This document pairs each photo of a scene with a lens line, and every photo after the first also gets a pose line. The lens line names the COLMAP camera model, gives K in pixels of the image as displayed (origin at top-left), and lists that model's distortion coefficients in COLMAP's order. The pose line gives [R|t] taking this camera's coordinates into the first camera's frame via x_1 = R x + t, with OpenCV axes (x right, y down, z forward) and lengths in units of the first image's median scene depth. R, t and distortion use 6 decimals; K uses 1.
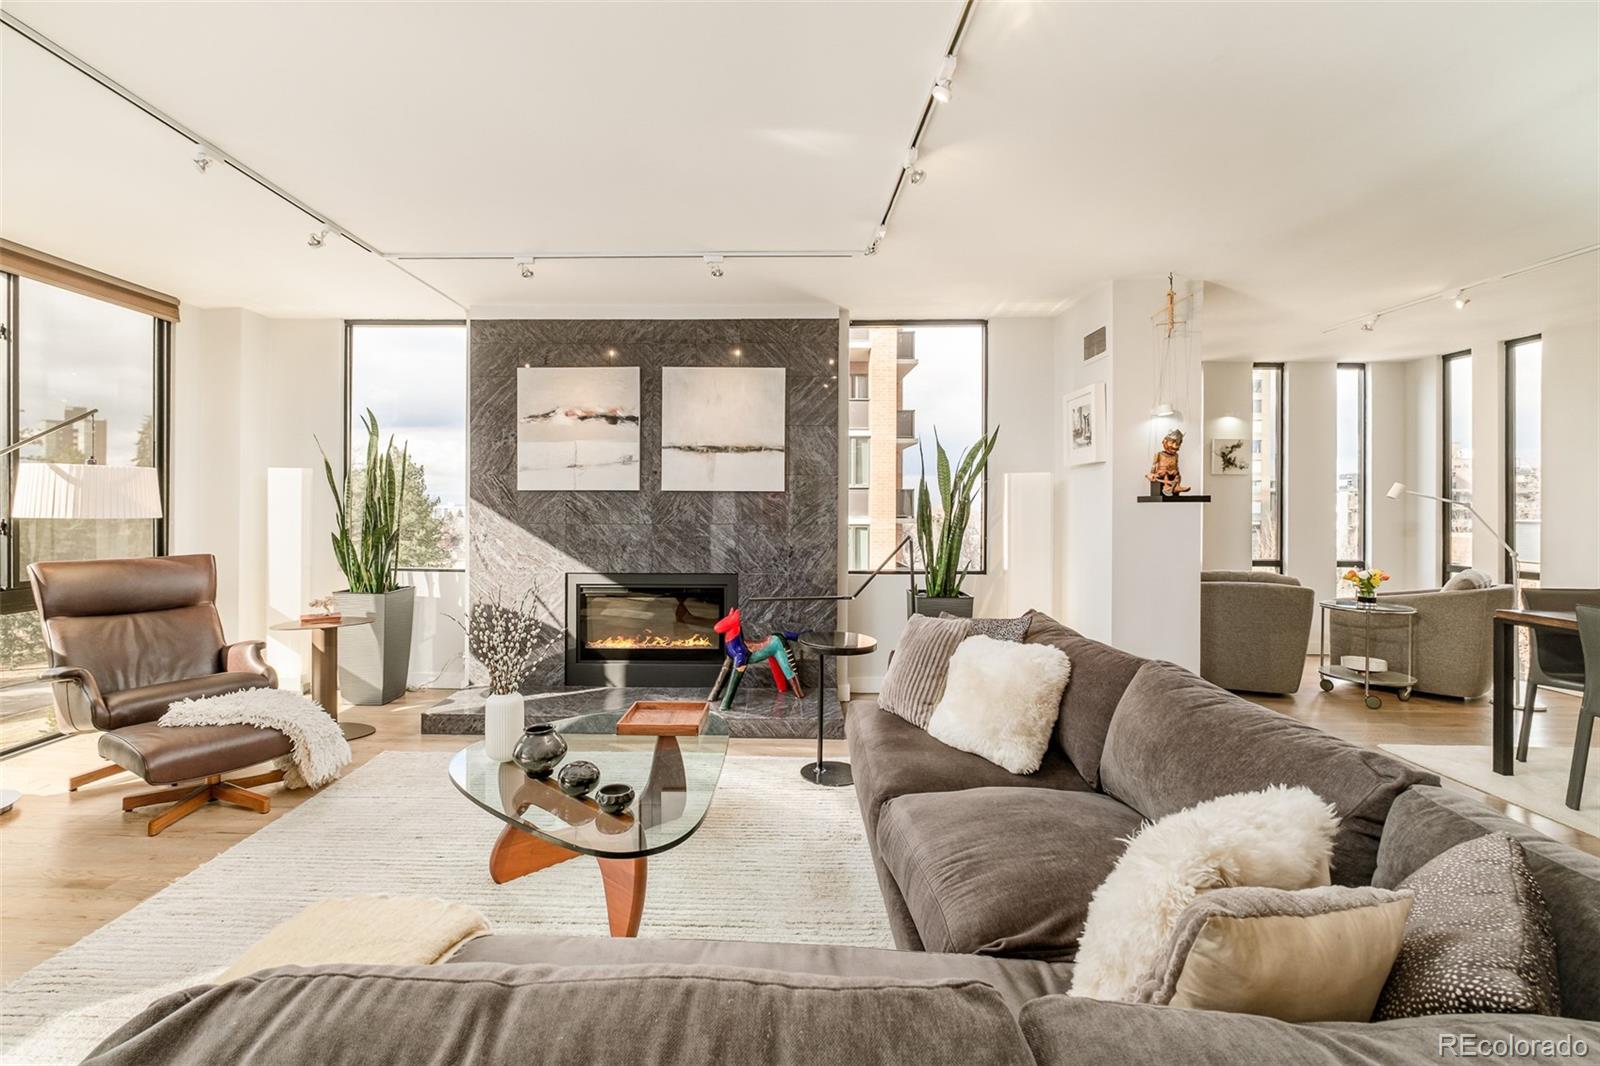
lens RADIAL K [[711.3, 0, 767.7], [0, 711.3, 507.9], [0, 0, 1]] dist [-0.002893, -0.000223]
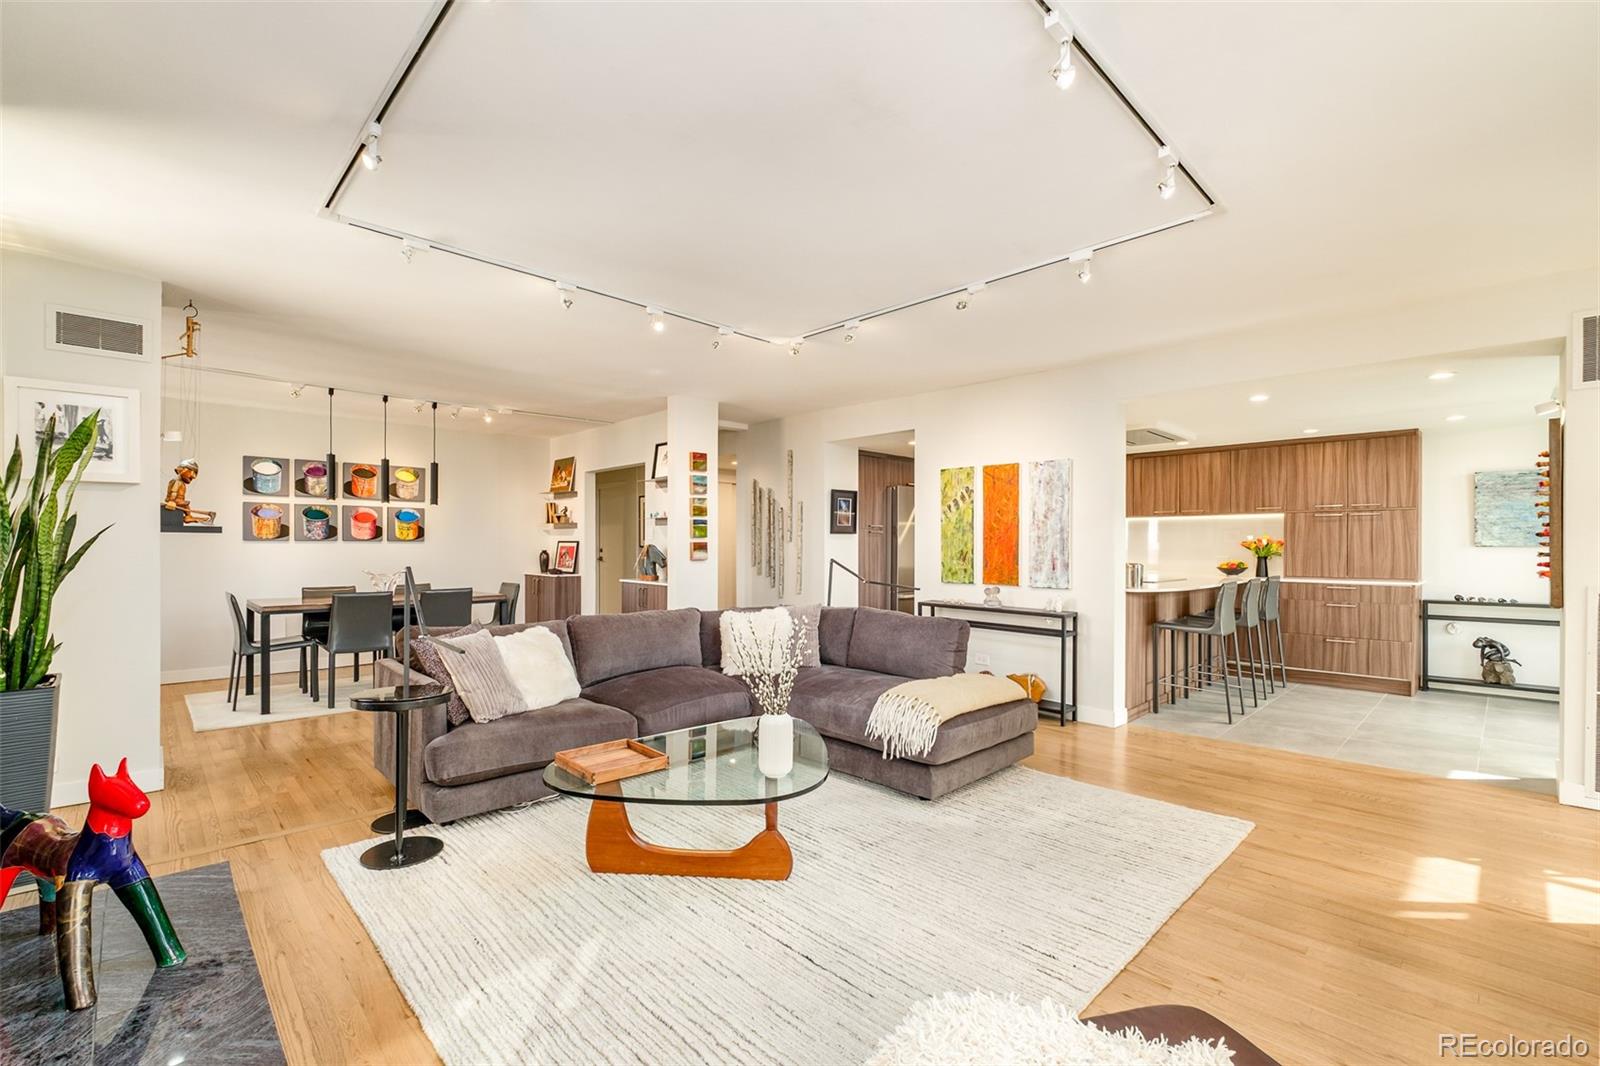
lens RADIAL K [[693.0, 0, 797.5], [0, 693.0, 548.0], [0, 0, 1]] dist [-0.018053, -0.000155]
pose [[-0.702826, -0.006484, 0.711332, -0.613253], [-0.003611, 0.999978, 0.005547, 0.006119], [-0.711352, 0.001330, -0.702834, 0.916887]]
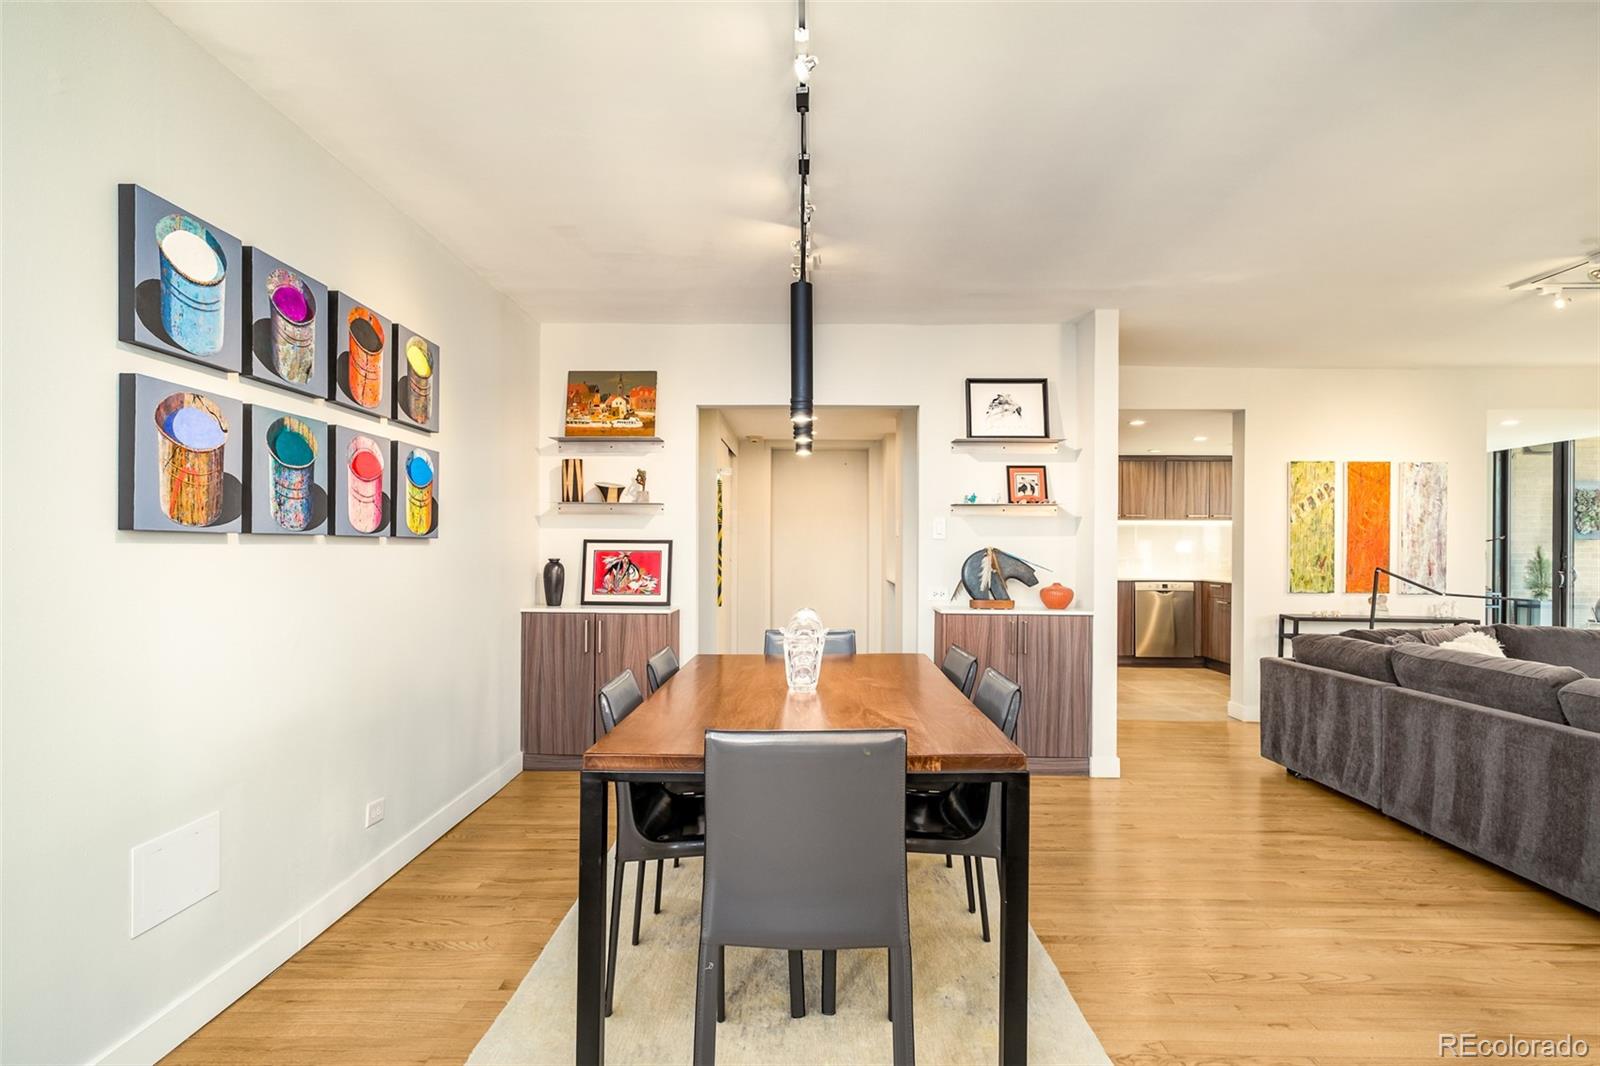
lens RADIAL K [[826.9, 0, 813.9], [0, 826.9, 554.3], [0, 0, 1]] dist [-0.003266, -0.000118]
pose [[-0.999933, -0.006224, 0.009723, 0.870154], [-0.006137, 0.999941, 0.008927, 0.007771], [-0.009778, 0.008866, -0.999913, 1.149281]]
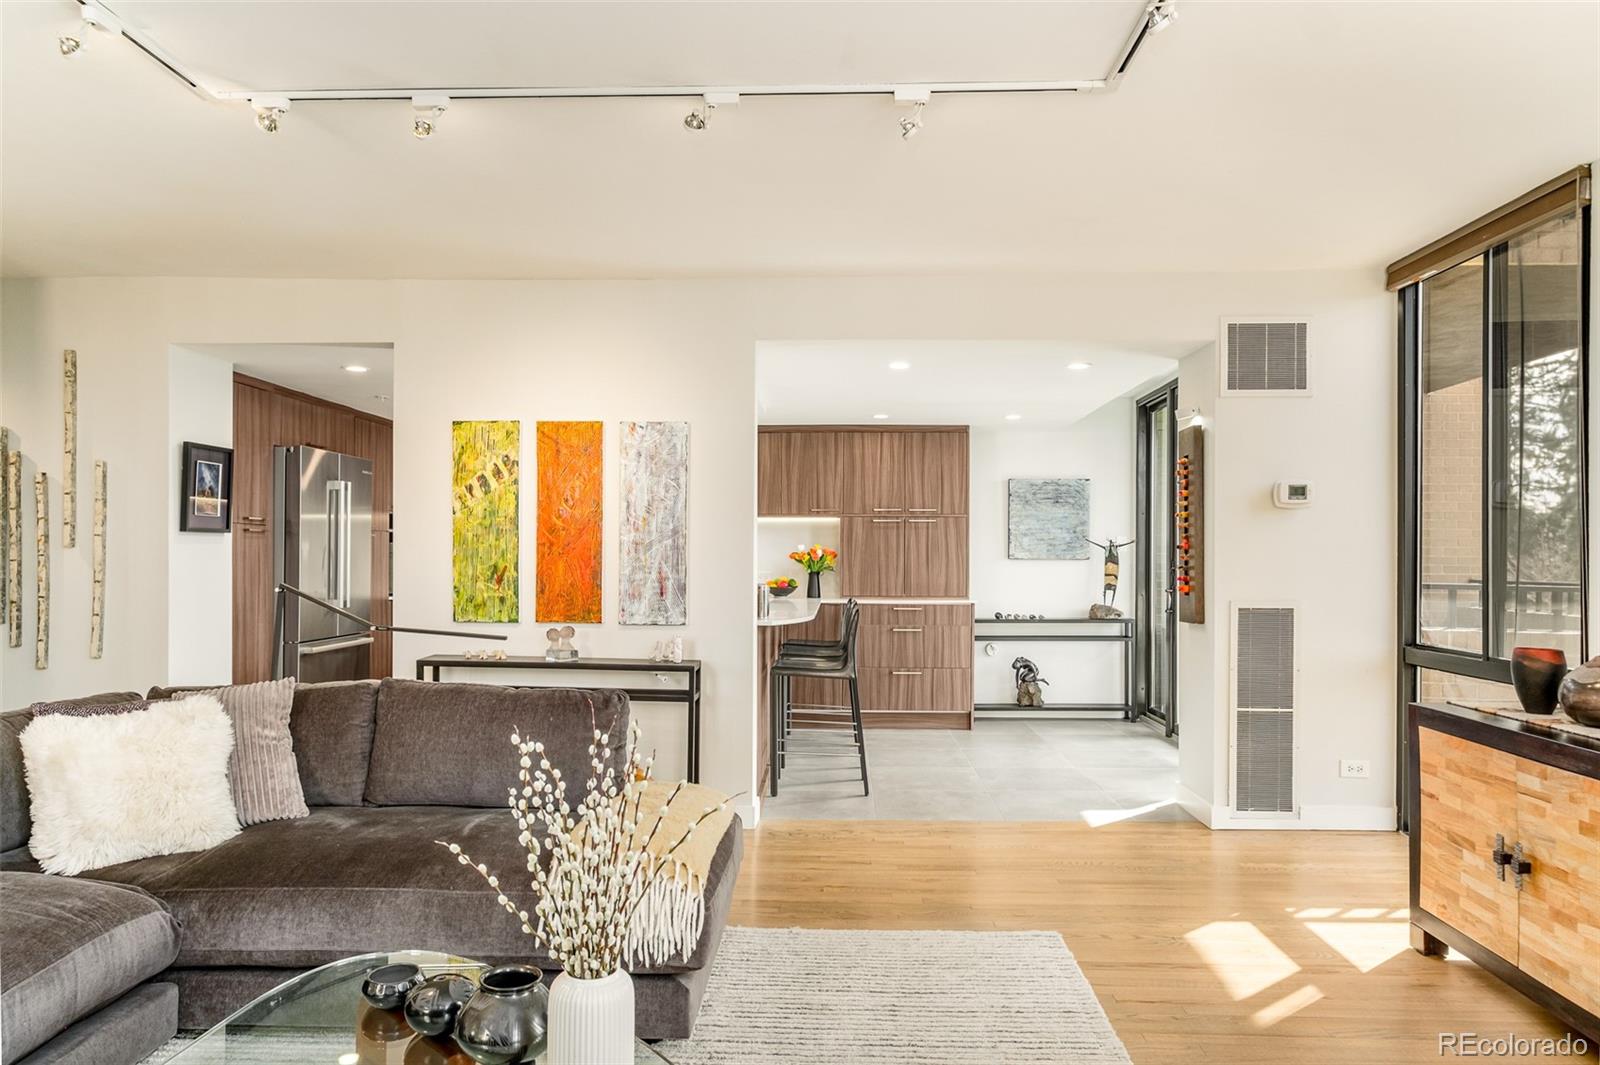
lens RADIAL K [[1009.5, 0, 805.1], [0, 1009.5, 558.9], [0, 0, 1]] dist [-0.003517, 0.000327]
pose [[-0.999632, -0.006892, 0.026232, -0.277993], [-0.006888, 0.999976, 0.000244, 0.007476], [-0.026233, 0.000063, -0.999656, 0.863665]]
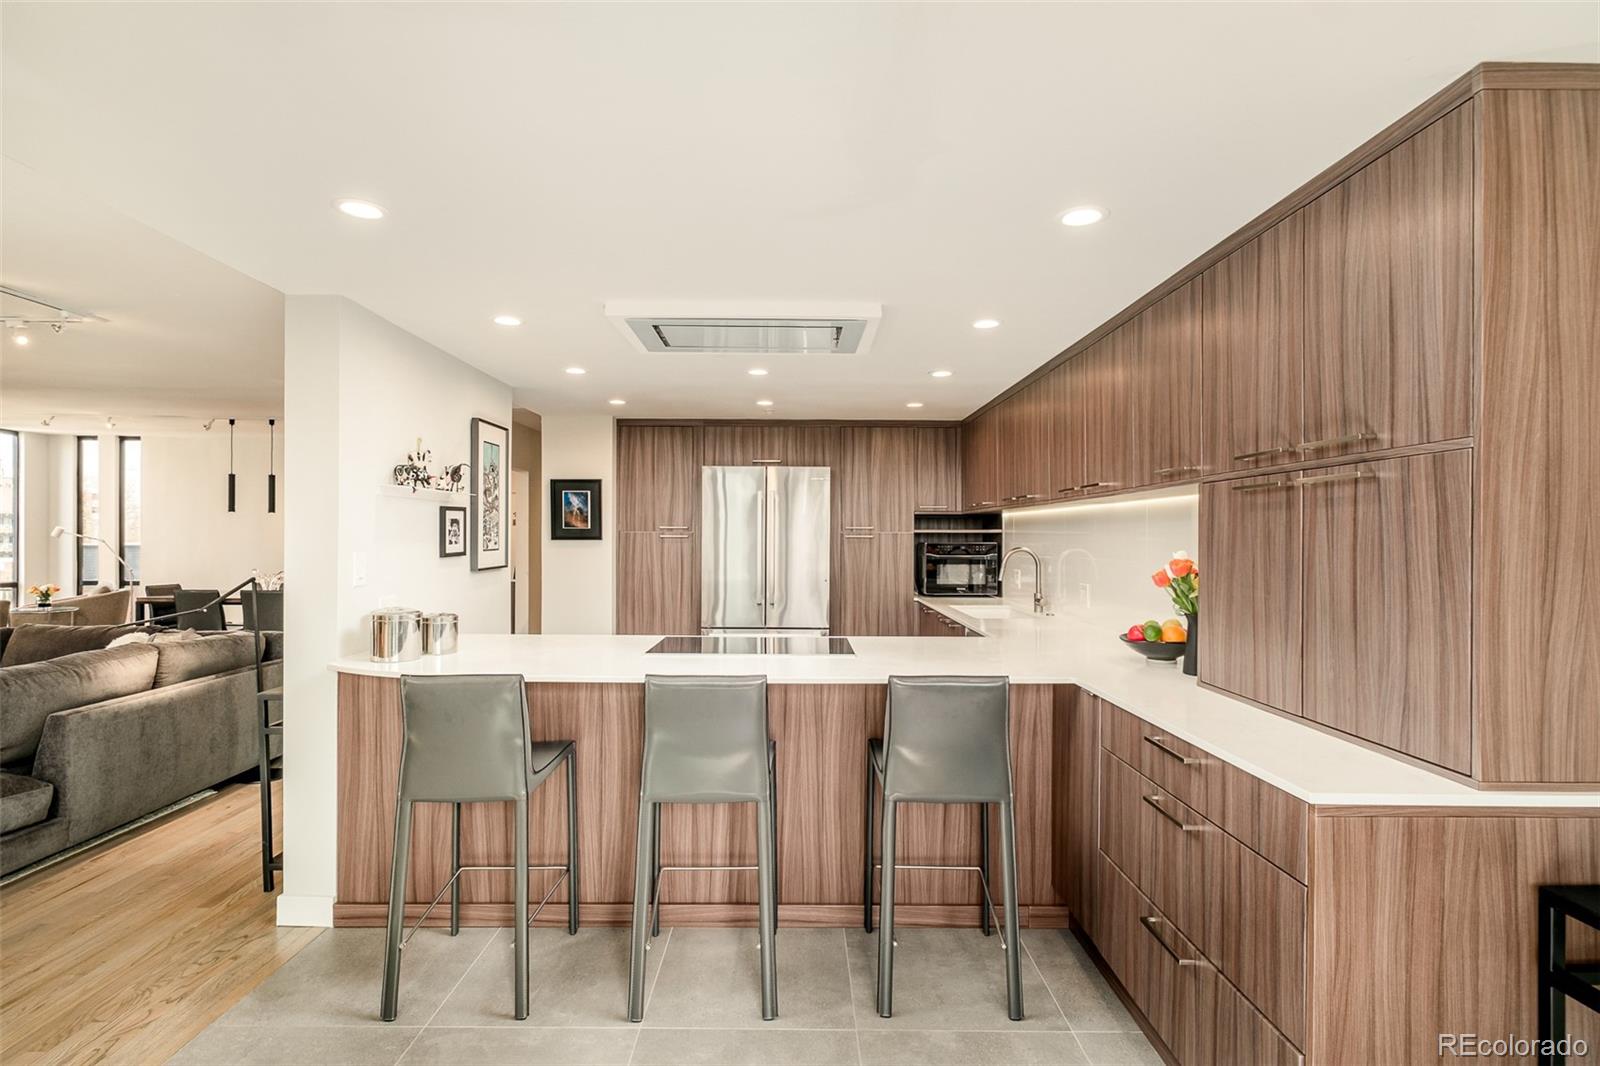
lens RADIAL K [[772.0, 0, 797.5], [0, 772.0, 538.4], [0, 0, 1]] dist [0.000431, 0.000280]
pose [[-0.004613, -0.007612, 0.999960, -0.831577], [-0.003334, 0.999966, 0.007596, -0.030035], [-0.999984, -0.003299, -0.004638, -0.607957]]
